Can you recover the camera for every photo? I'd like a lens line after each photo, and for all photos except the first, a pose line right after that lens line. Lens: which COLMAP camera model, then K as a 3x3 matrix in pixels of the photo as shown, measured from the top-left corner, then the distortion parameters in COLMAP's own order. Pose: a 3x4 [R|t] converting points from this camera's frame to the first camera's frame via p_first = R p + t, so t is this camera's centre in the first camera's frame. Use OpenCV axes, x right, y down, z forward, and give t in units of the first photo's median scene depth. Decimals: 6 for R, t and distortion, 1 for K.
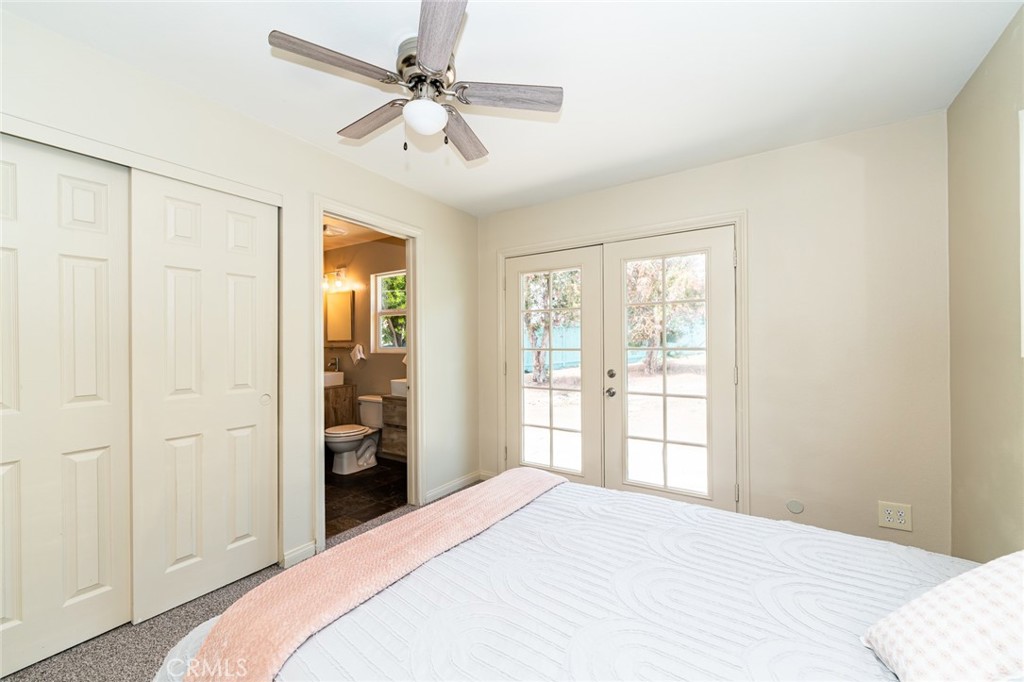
lens RADIAL K [[411.4, 0, 511.3], [0, 411.4, 341.9], [0, 0, 1]] dist [-0.001628, -0.000407]
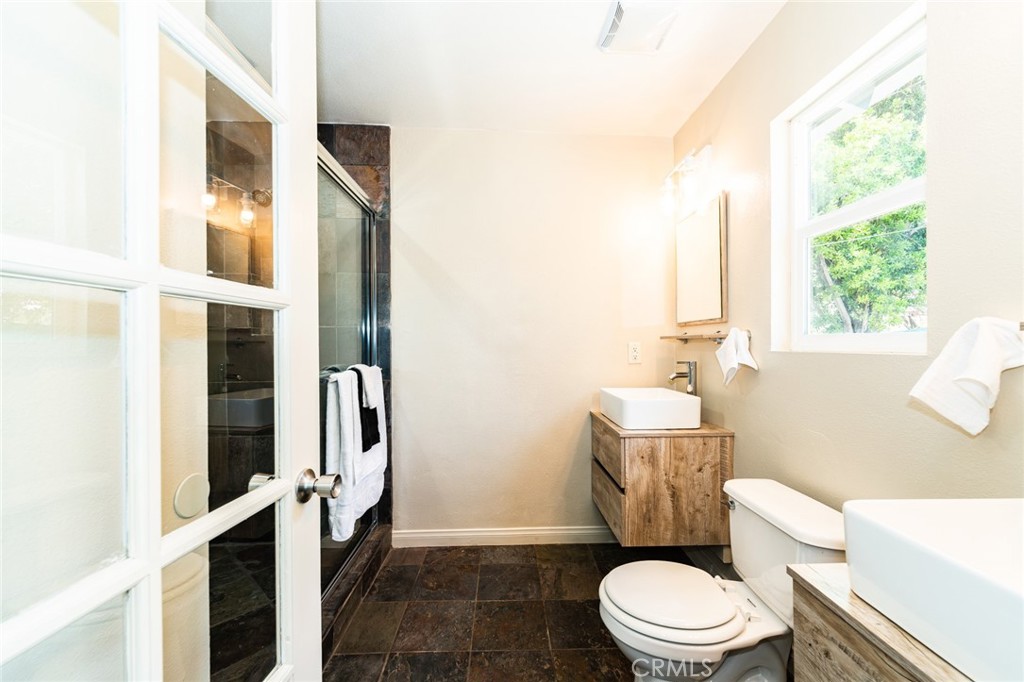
lens RADIAL K [[411.4, 0, 511.3], [0, 411.4, 341.9], [0, 0, 1]] dist [-0.001628, -0.000407]
pose [[0.571428, 0.001033, -0.820651, -0.179039], [0.007245, 0.999954, 0.006303, 0.014844], [0.820620, -0.009548, 0.571394, 0.607035]]
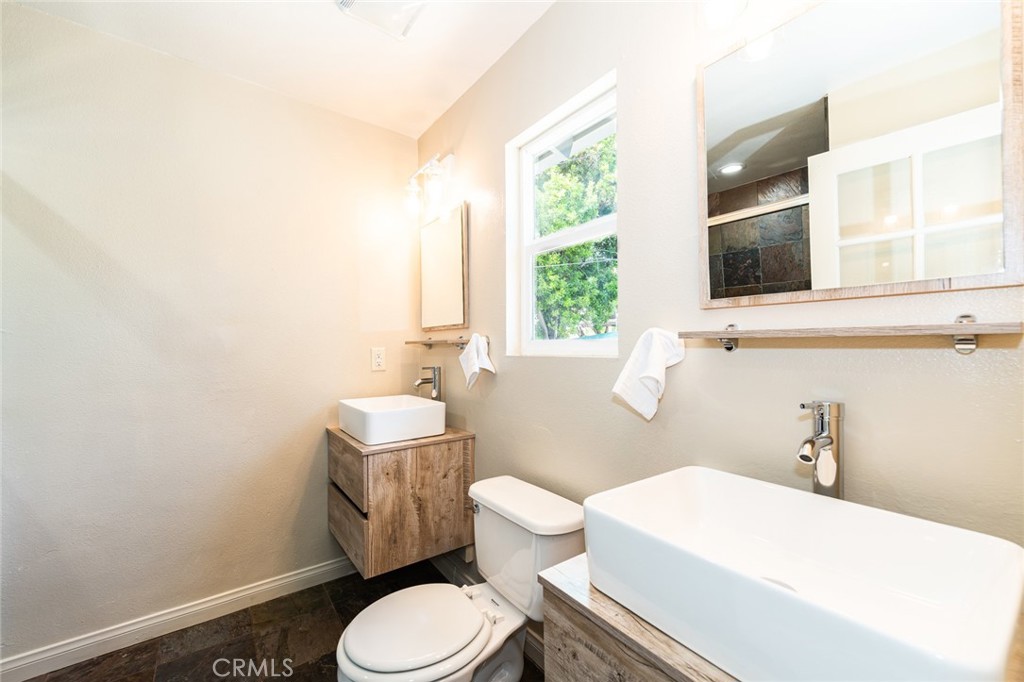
lens RADIAL K [[411.4, 0, 511.3], [0, 411.4, 341.9], [0, 0, 1]] dist [-0.001628, -0.000407]
pose [[0.938099, -0.005771, -0.346320, -0.202914], [0.005521, 0.999983, -0.001709, 0.014614], [0.346324, -0.000309, 0.938115, 0.633446]]
